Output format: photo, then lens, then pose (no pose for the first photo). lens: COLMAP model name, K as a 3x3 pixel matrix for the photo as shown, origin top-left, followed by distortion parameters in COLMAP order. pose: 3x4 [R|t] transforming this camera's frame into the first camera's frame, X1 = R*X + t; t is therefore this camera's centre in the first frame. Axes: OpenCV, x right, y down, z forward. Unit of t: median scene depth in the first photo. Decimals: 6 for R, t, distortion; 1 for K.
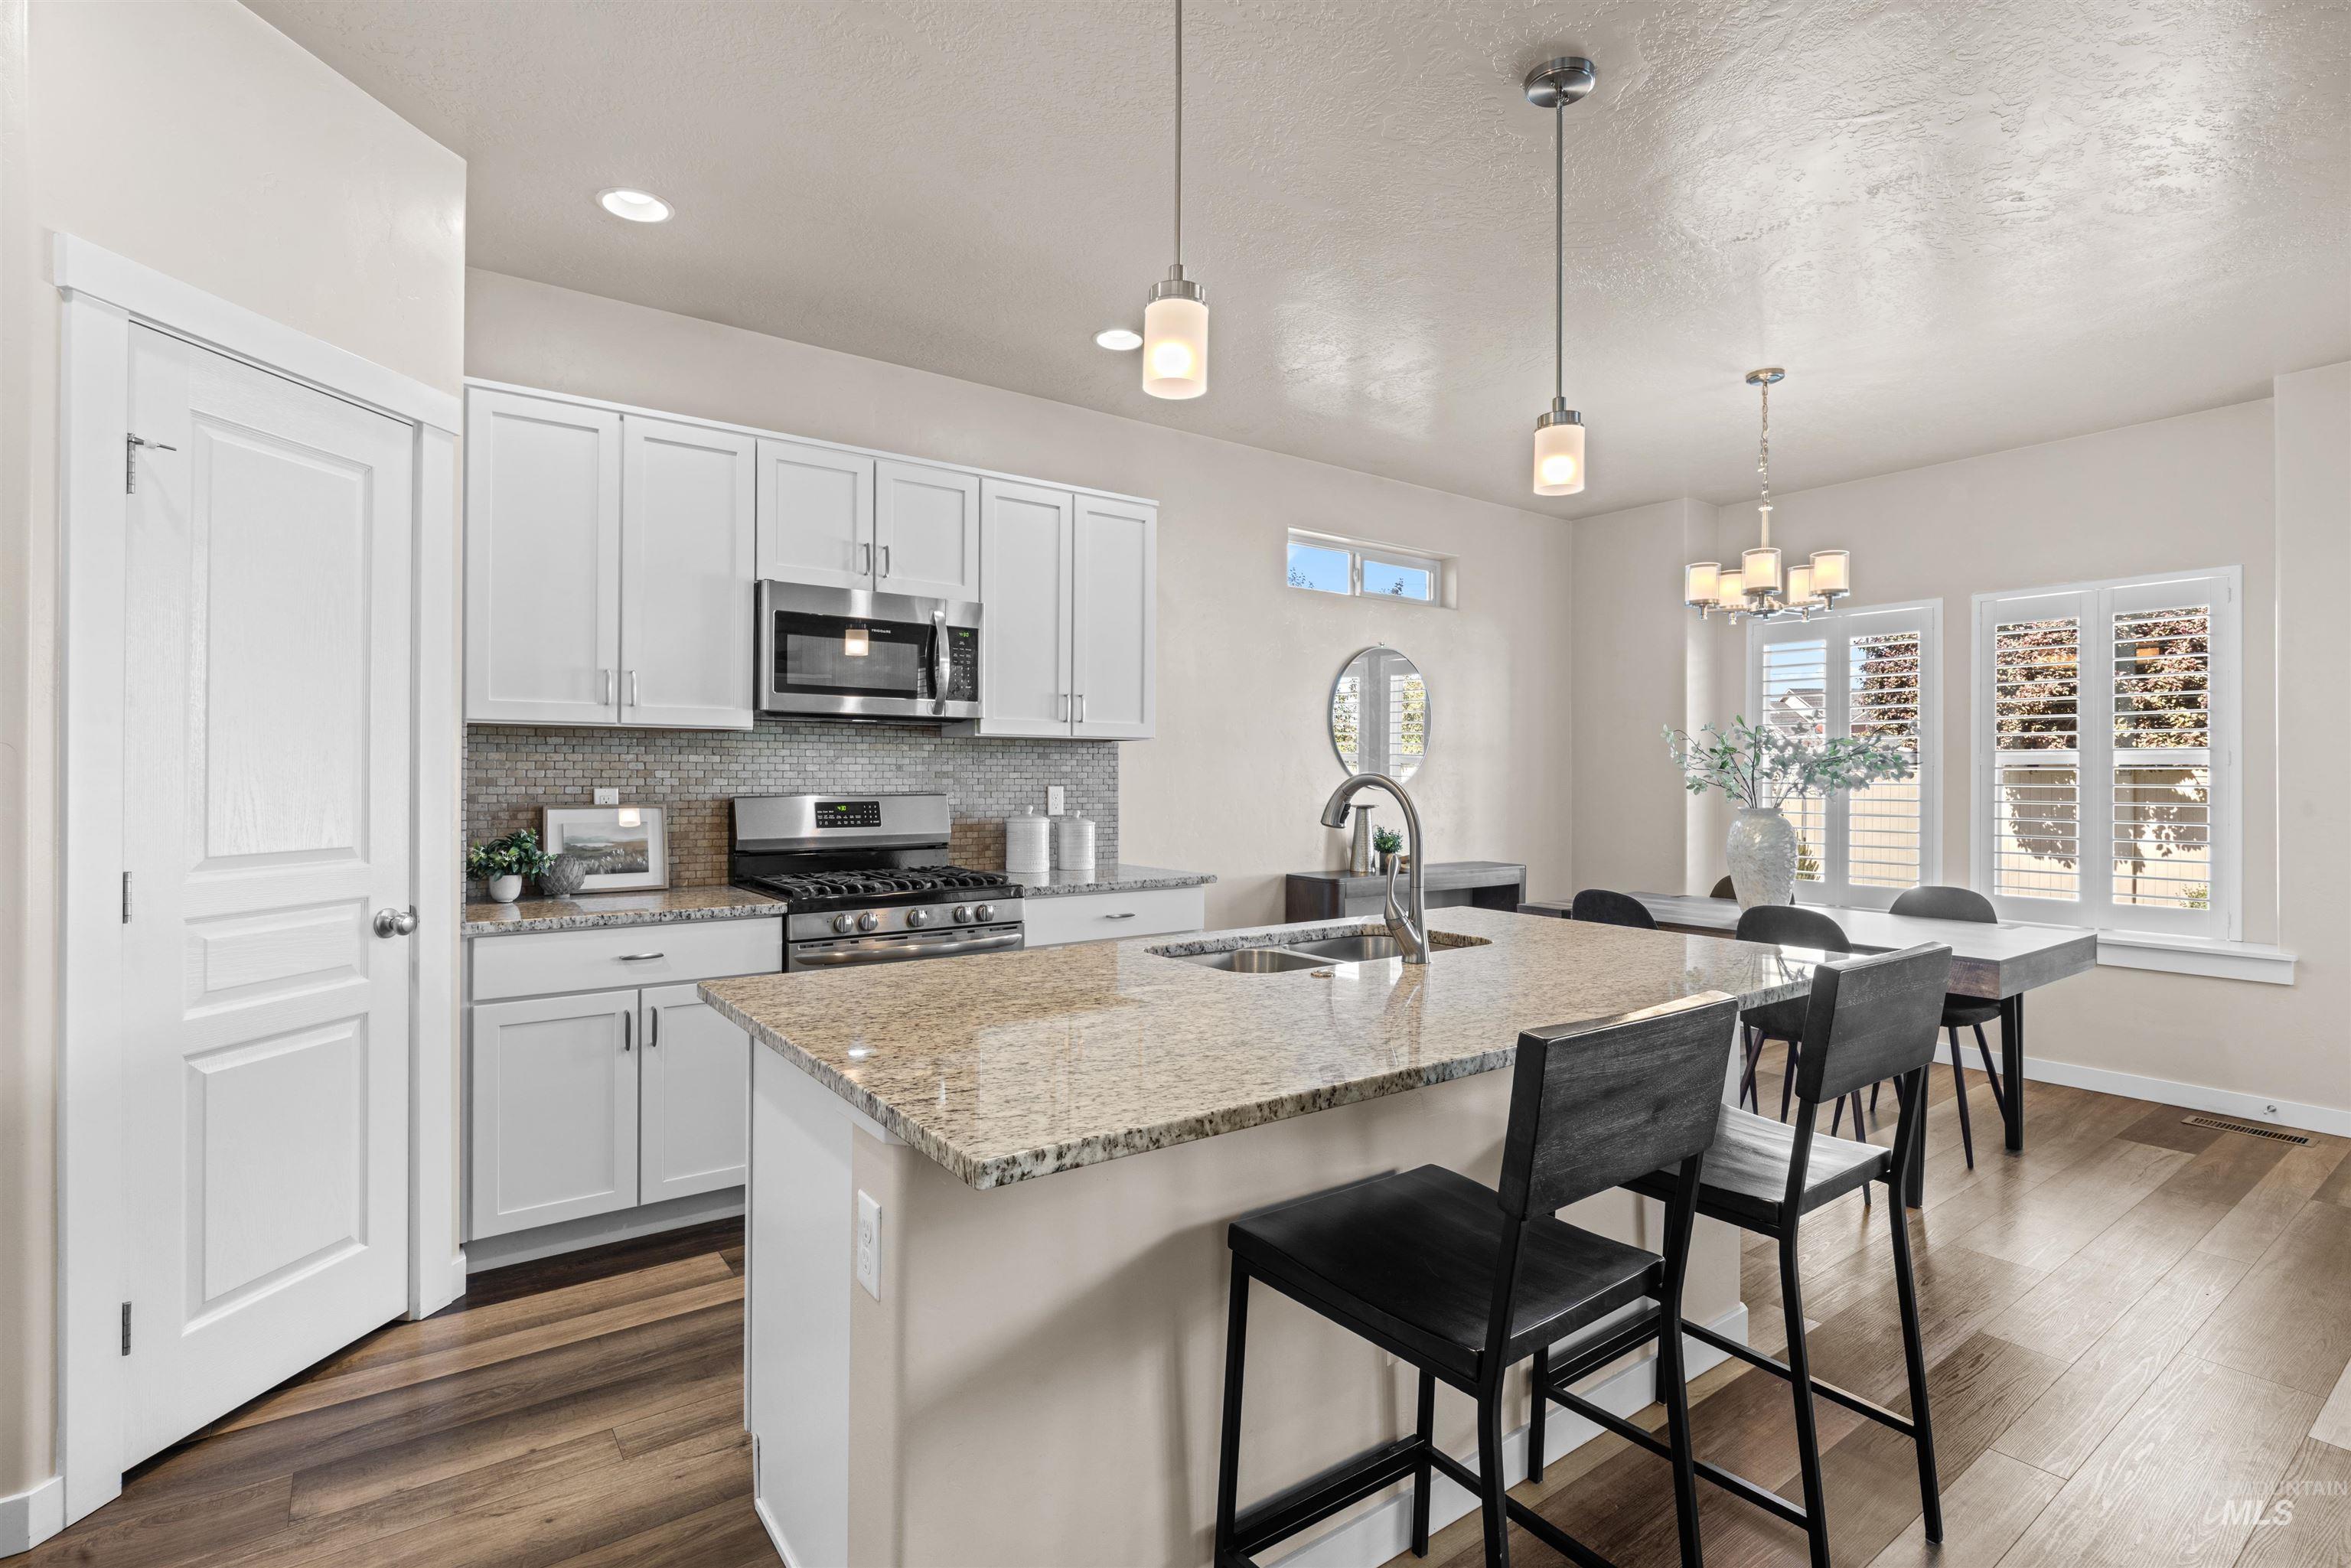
lens RADIAL K [[1103.4, 0, 1164.4], [0, 1103.4, 764.3], [0, 0, 1]] dist [-0.001141, -0.002327]
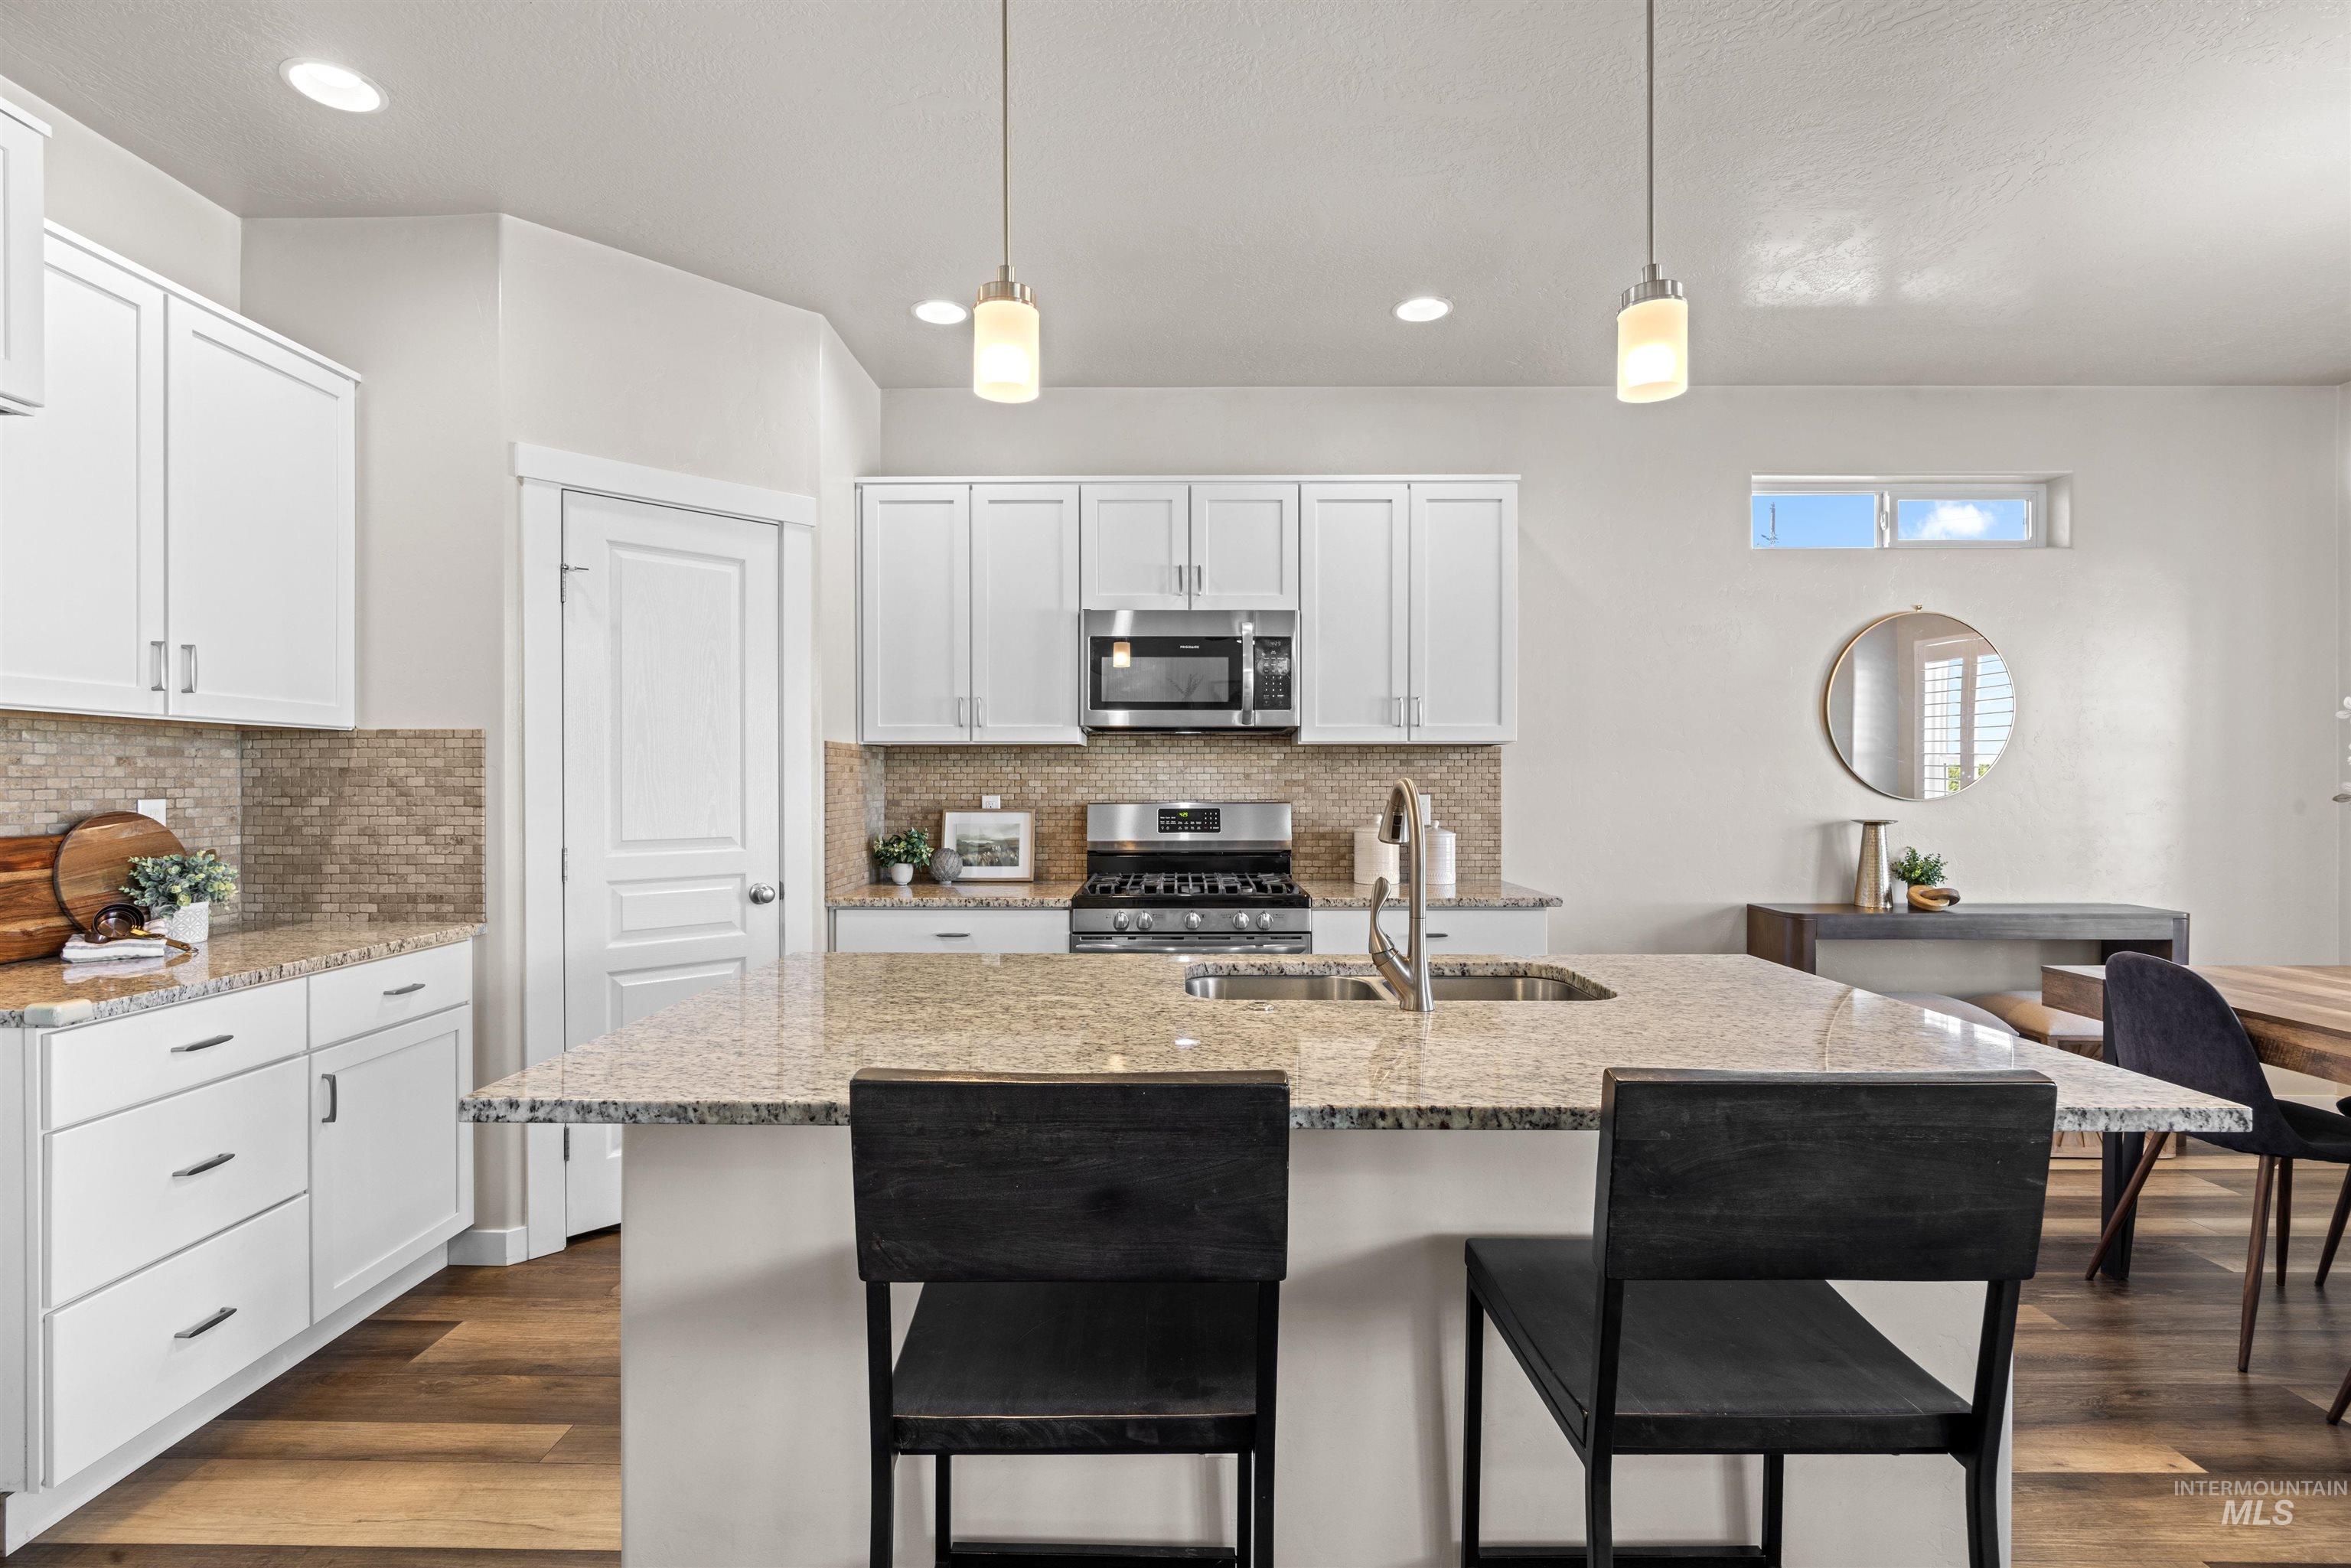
lens RADIAL K [[1103.4, 0, 1172.5], [0, 1103.4, 785.9], [0, 0, 1]] dist [-0.001141, -0.002327]
pose [[0.808225, -0.000453, -0.588874, 0.364255], [0.008744, 0.999899, 0.011233, -0.000138], [0.588809, -0.014228, 0.808147, 0.141203]]
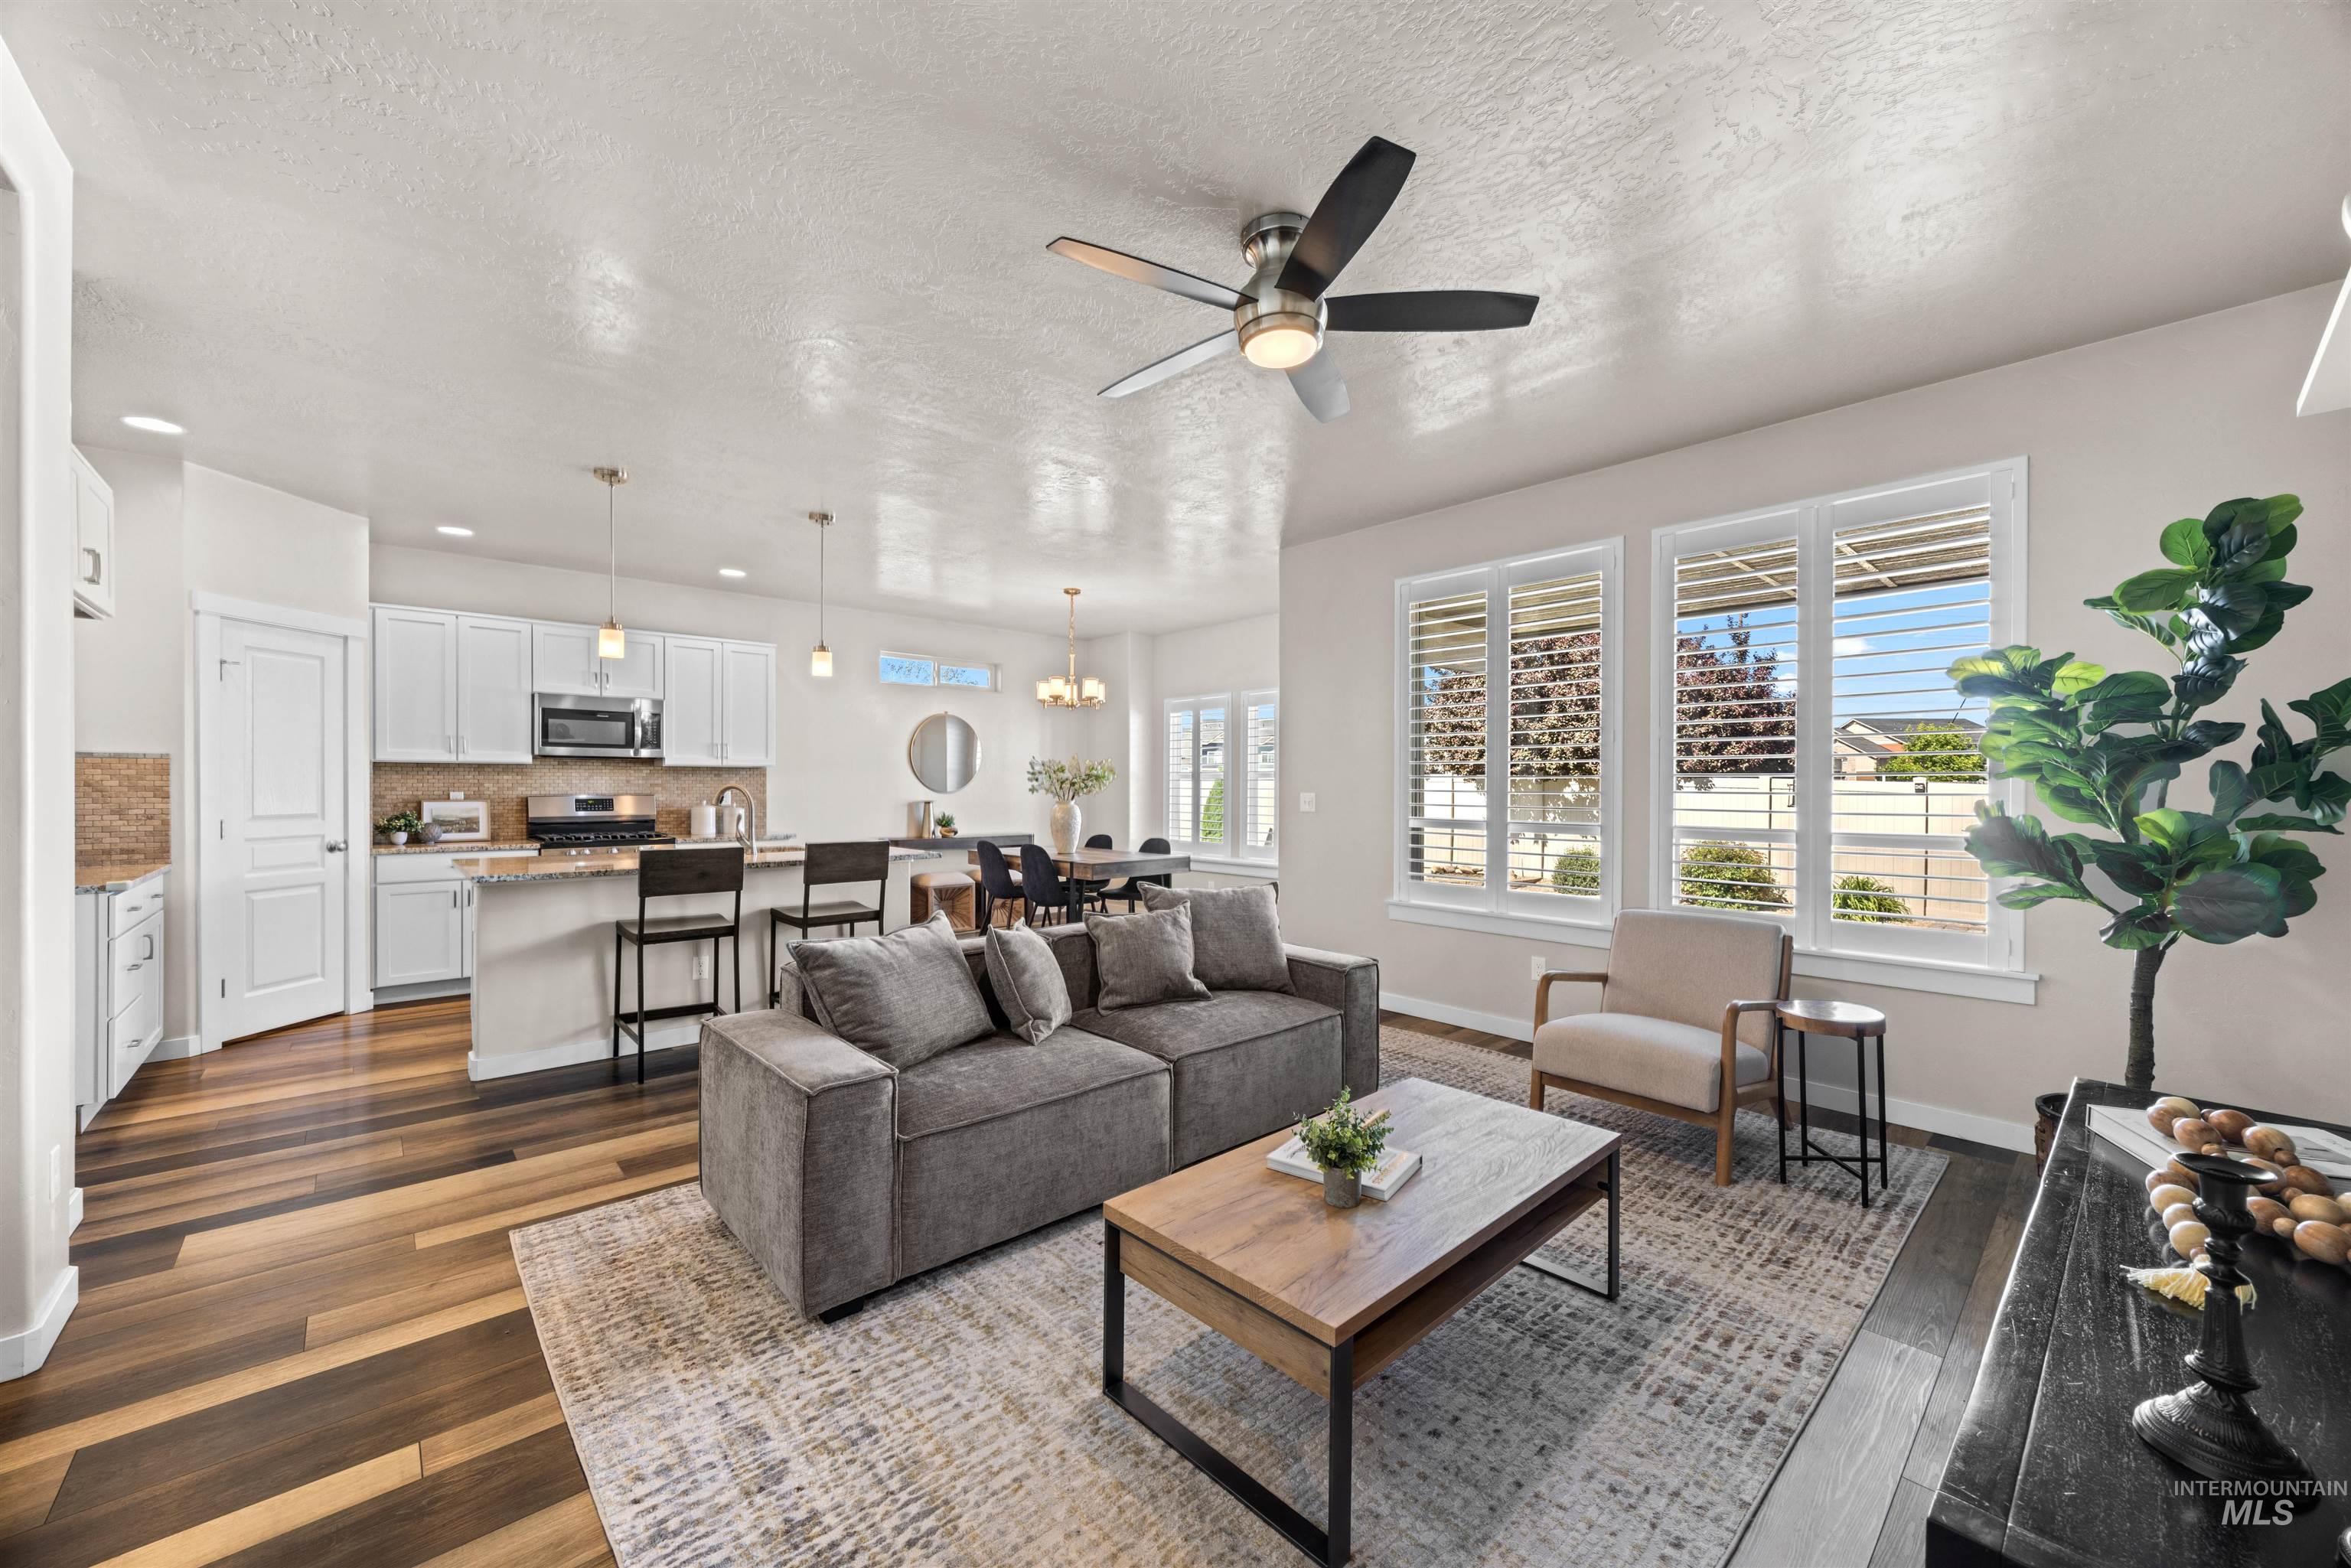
lens RADIAL K [[897.7, 0, 1163.6], [0, 897.7, 785.8], [0, 0, 1]] dist [-0.000215, 0.000553]
pose [[0.995062, -0.000605, 0.099250, 0.644225], [-0.000510, 0.999937, 0.011214, -0.008946], [-0.099250, -0.011209, 0.994999, -0.804300]]
